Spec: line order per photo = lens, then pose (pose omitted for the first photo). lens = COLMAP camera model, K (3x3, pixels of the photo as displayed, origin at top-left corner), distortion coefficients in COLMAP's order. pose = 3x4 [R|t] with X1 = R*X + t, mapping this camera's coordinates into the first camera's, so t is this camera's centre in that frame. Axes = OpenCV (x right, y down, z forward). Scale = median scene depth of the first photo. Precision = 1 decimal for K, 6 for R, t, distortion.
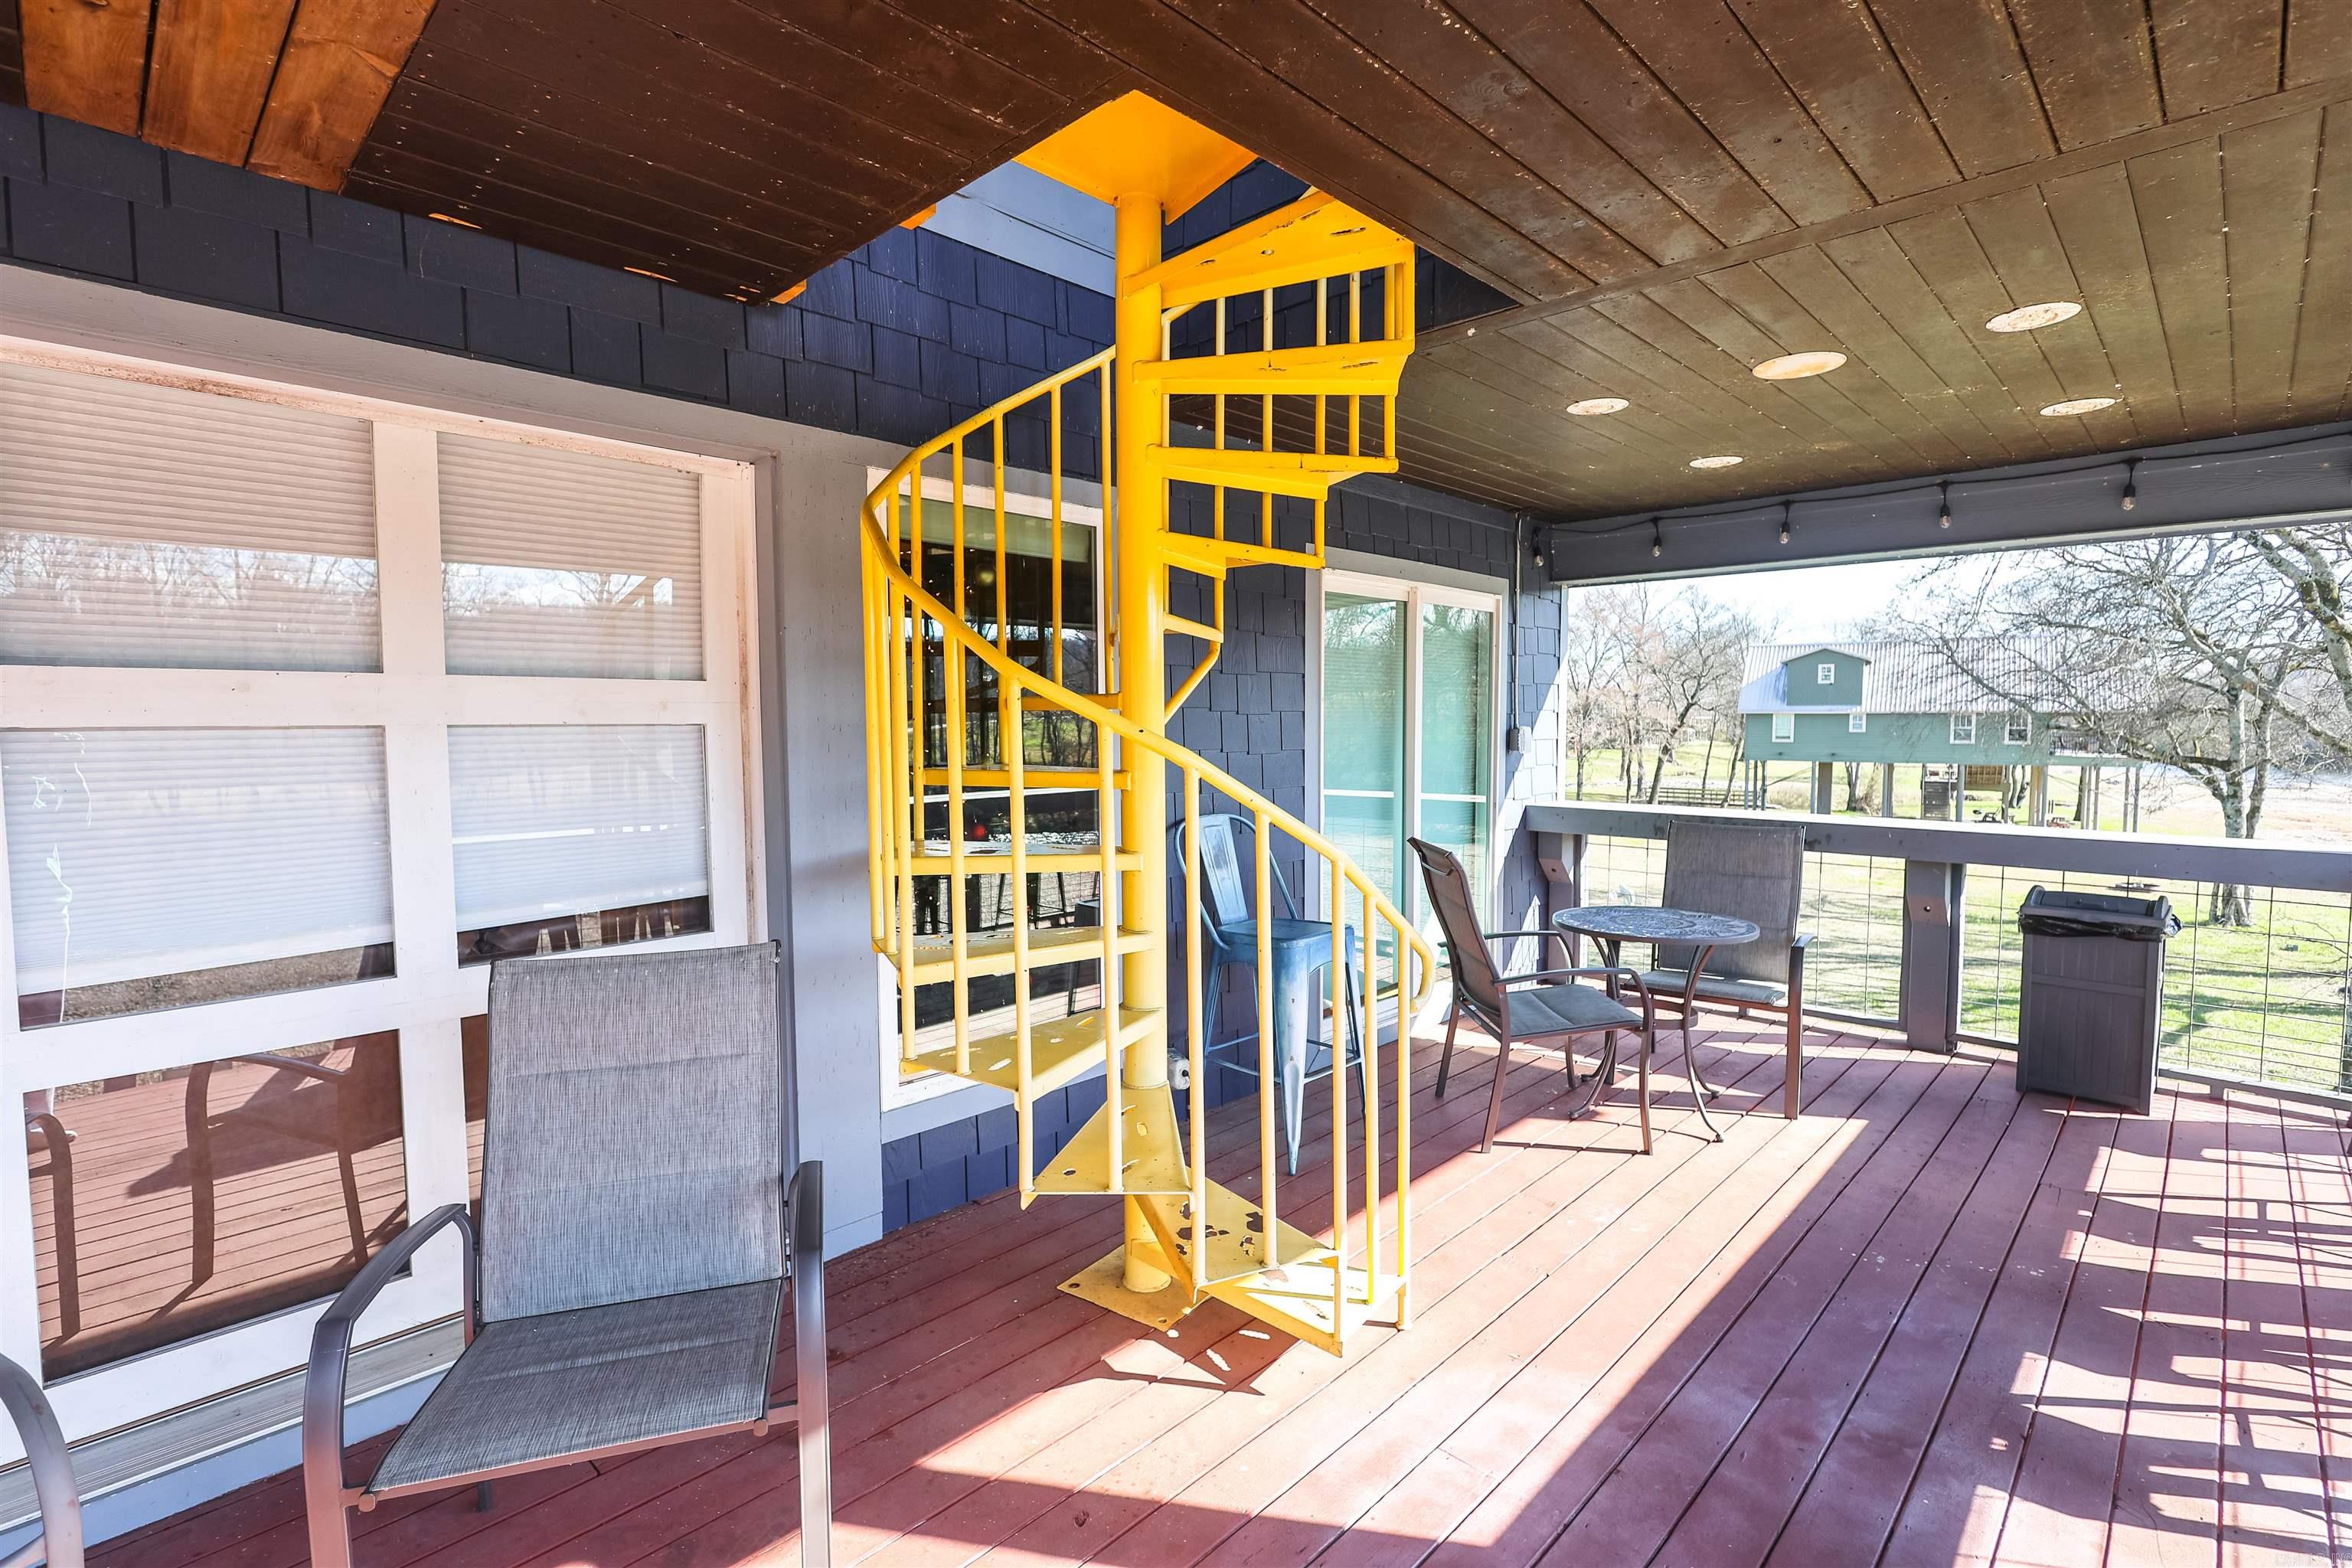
lens RADIAL K [[1087.2, 0, 1188.4], [0, 1087.2, 791.8], [0, 0, 1]] dist [-0.001115, 0.001077]
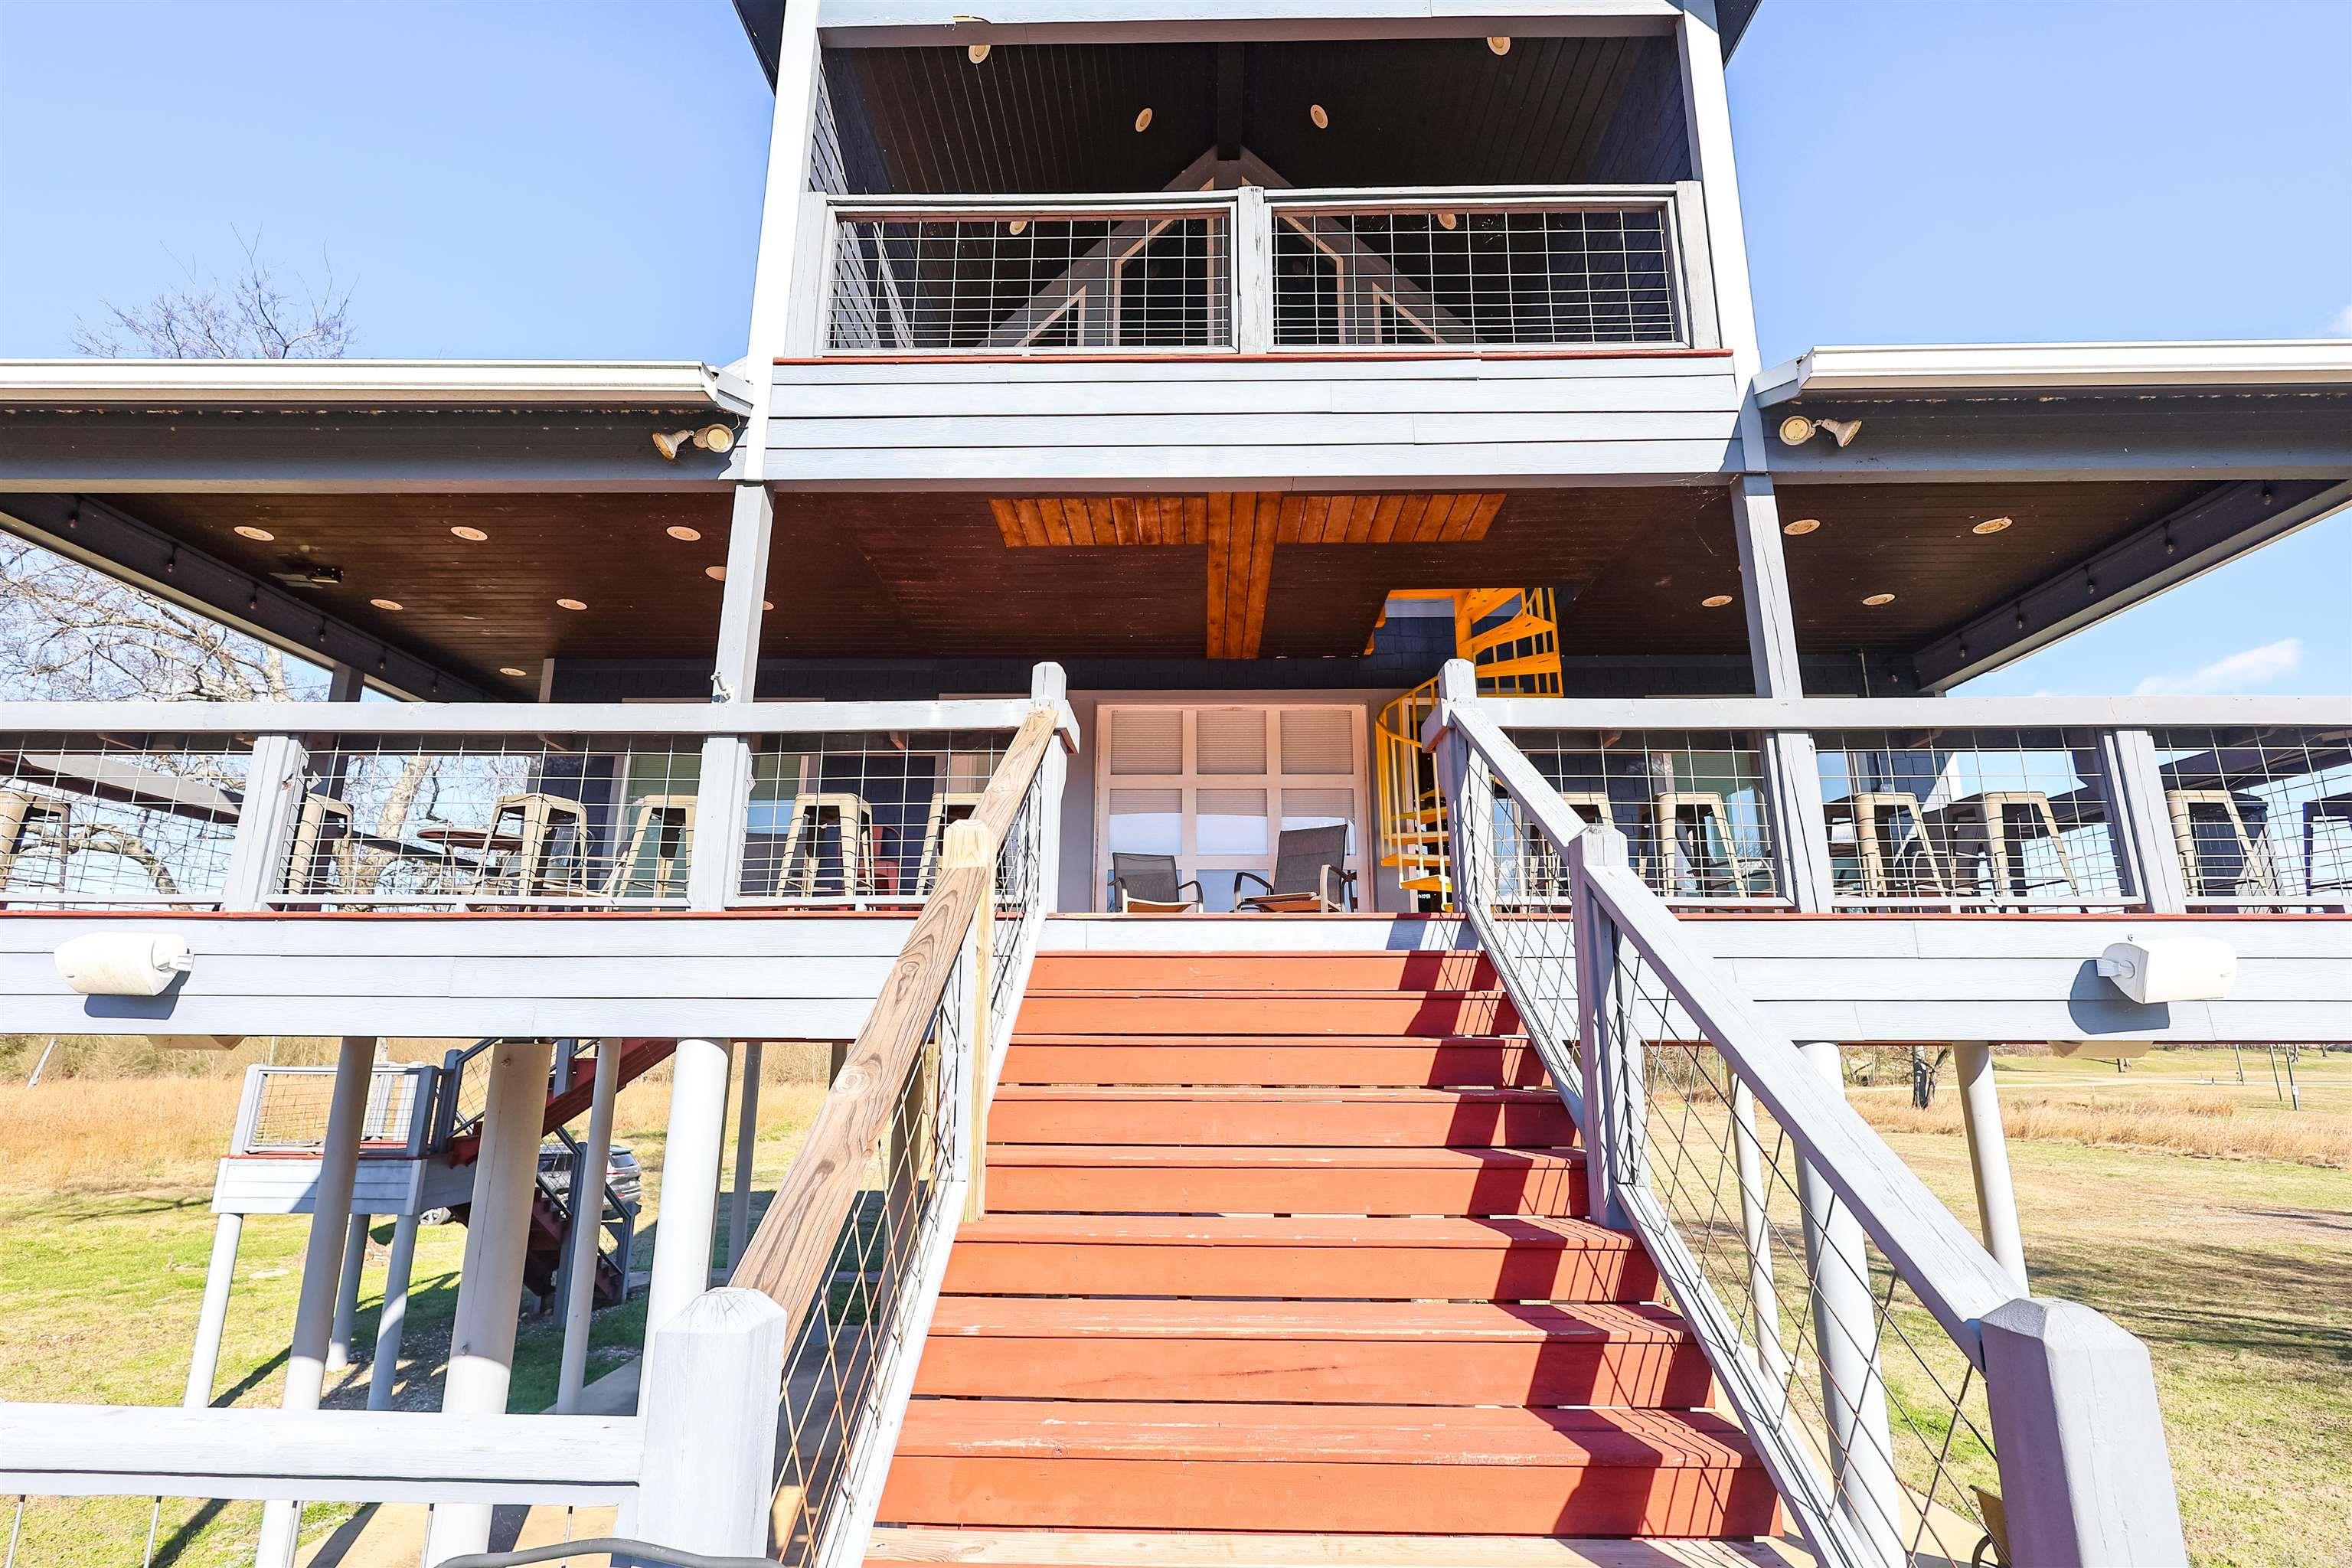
lens RADIAL K [[1087.2, 0, 1178.1], [0, 1087.2, 785.9], [0, 0, 1]] dist [-0.001115, 0.001077]
pose [[0.676065, -0.161554, -0.718913, 2.074250], [-0.058925, 0.960690, -0.271299, 1.150869], [0.734482, 0.225778, 0.639969, -1.922687]]
